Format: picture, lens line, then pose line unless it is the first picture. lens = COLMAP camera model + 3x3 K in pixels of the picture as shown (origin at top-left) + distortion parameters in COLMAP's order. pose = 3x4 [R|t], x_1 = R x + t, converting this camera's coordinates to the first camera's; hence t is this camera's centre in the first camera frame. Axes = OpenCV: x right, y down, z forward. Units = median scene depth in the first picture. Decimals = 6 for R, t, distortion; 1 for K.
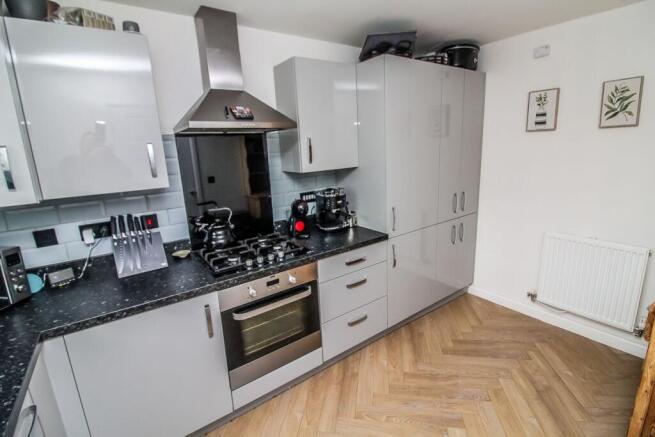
lens RADIAL K [[303.5, 0, 328.8], [0, 303.5, 217.0], [0, 0, 1]] dist [-0.002525, -0.001050]
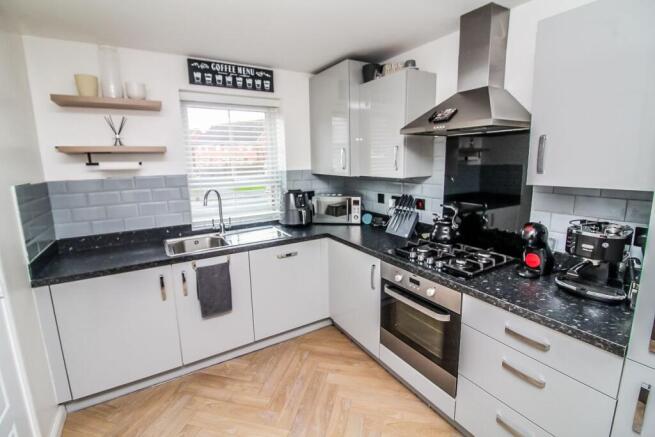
lens RADIAL K [[303.5, 0, 326.5], [0, 303.5, 215.2], [0, 0, 1]] dist [-0.002525, -0.001050]
pose [[-0.088352, 0.226833, -0.969918, 0.650319], [-0.203475, 0.949084, 0.240496, -0.151975], [0.975086, 0.218602, -0.037698, 0.576218]]
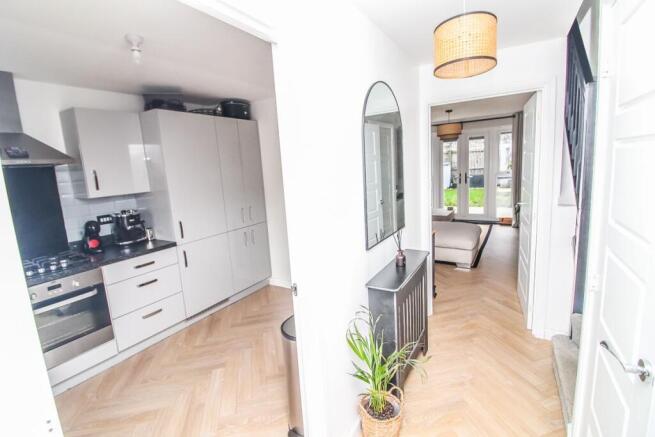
lens RADIAL K [[303.5, 0, 323.7], [0, 303.5, 212.4], [0, 0, 1]] dist [-0.002525, -0.001050]
pose [[0.921718, -0.073525, 0.380828, 0.310037], [0.110188, 0.991050, -0.075350, 0.105502], [-0.371880, 0.111414, 0.921571, -0.465191]]
